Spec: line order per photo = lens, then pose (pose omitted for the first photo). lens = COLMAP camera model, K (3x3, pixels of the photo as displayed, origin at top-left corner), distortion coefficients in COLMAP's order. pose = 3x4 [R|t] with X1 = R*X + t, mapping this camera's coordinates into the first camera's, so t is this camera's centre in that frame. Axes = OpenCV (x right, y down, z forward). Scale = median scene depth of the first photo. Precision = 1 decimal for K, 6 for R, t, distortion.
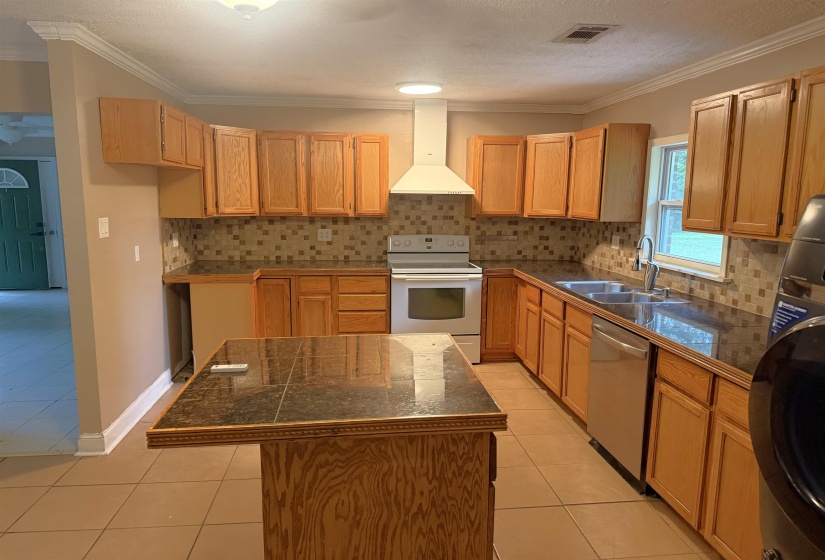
lens RADIAL K [[580.2, 0, 419.9], [0, 580.2, 289.7], [0, 0, 1]] dist [0.061266, -0.006195]
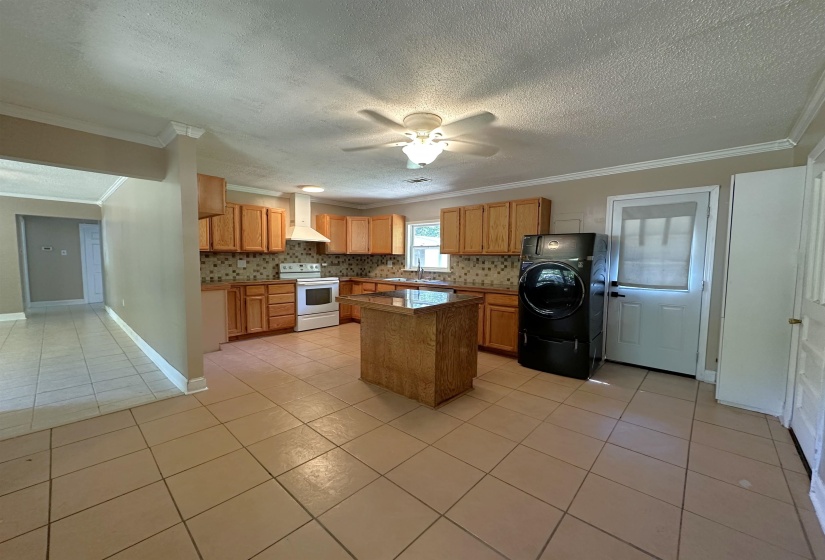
lens RADIAL K [[333.2, 0, 418.8], [0, 333.2, 274.9], [0, 0, 1]] dist [0.003592, -0.000821]
pose [[0.736359, -0.033839, 0.675745, -0.462077], [0.102264, 0.992841, -0.061719, 0.053617], [-0.668818, 0.114552, 0.734548, -0.057251]]
